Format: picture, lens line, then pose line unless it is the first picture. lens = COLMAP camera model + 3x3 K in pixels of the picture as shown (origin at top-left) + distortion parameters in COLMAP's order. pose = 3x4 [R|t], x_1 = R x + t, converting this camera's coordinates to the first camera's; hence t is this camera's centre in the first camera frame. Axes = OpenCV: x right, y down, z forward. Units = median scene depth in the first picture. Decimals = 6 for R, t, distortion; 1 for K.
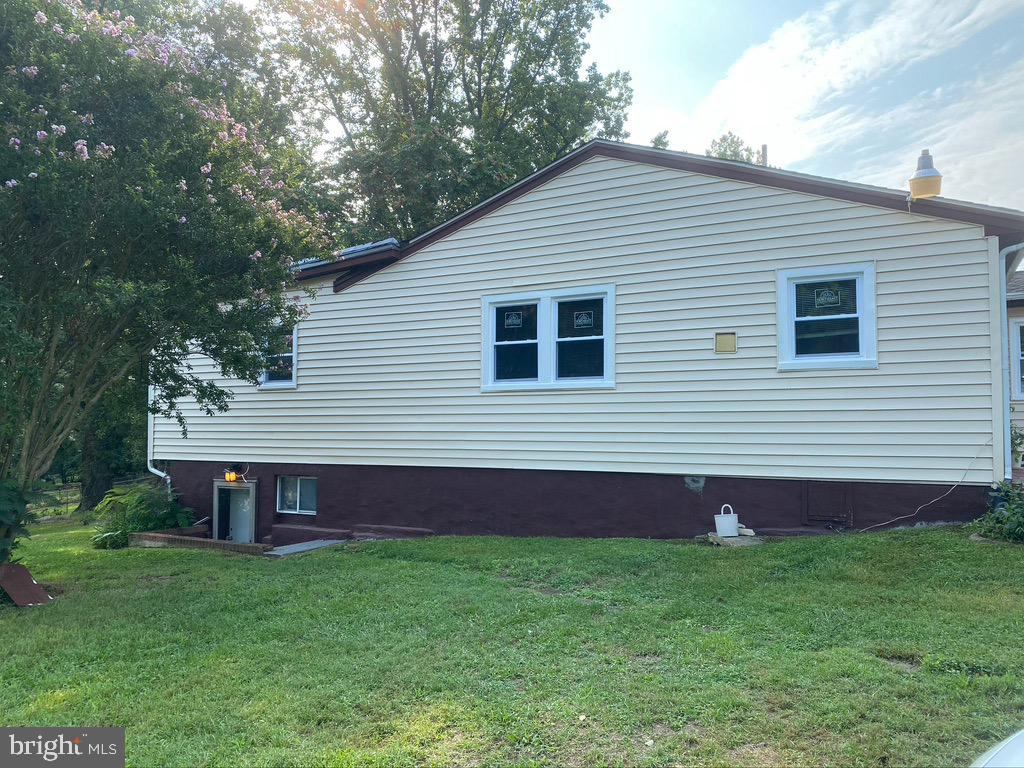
lens RADIAL K [[779.8, 0, 512.0], [0, 779.8, 384.0], [0, 0, 1]] dist [0.117744, -0.301581]
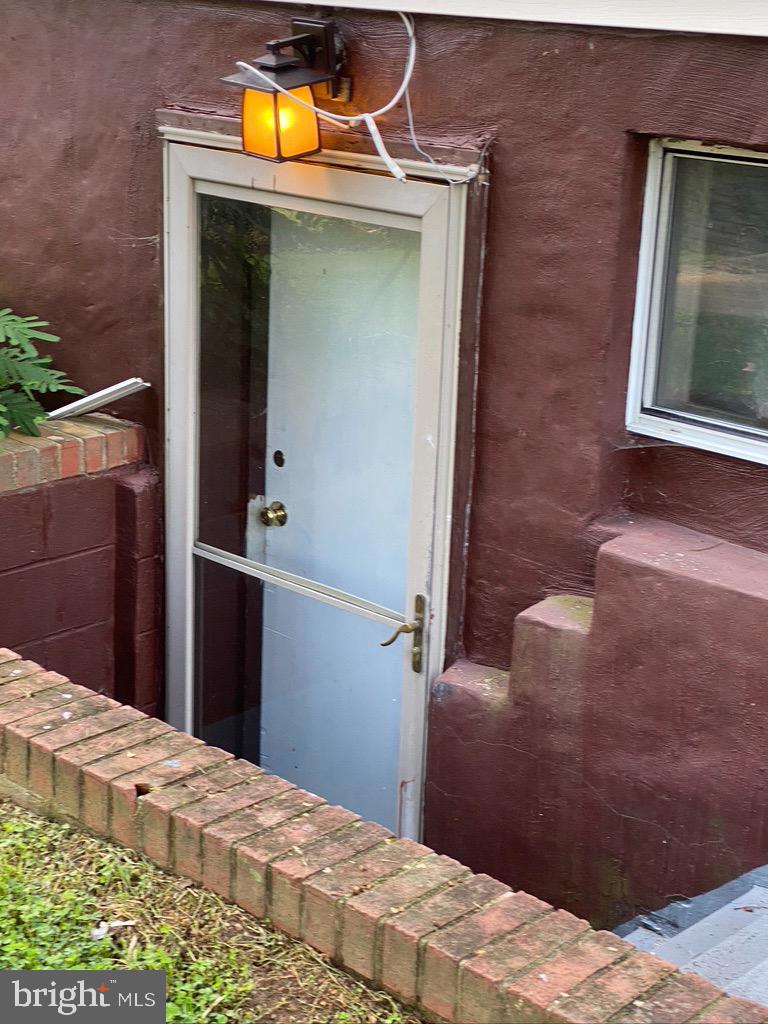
lens RADIAL K [[1881.5, 0, 384.0], [0, 1881.5, 512.0], [0, 0, 1]] dist [0.039719, 0.298080]
pose [[0.966822, 0.102691, -0.233903, -0.260971], [-0.014965, 0.936838, 0.349444, 0.068601], [0.255014, -0.334350, 0.907292, 0.699625]]
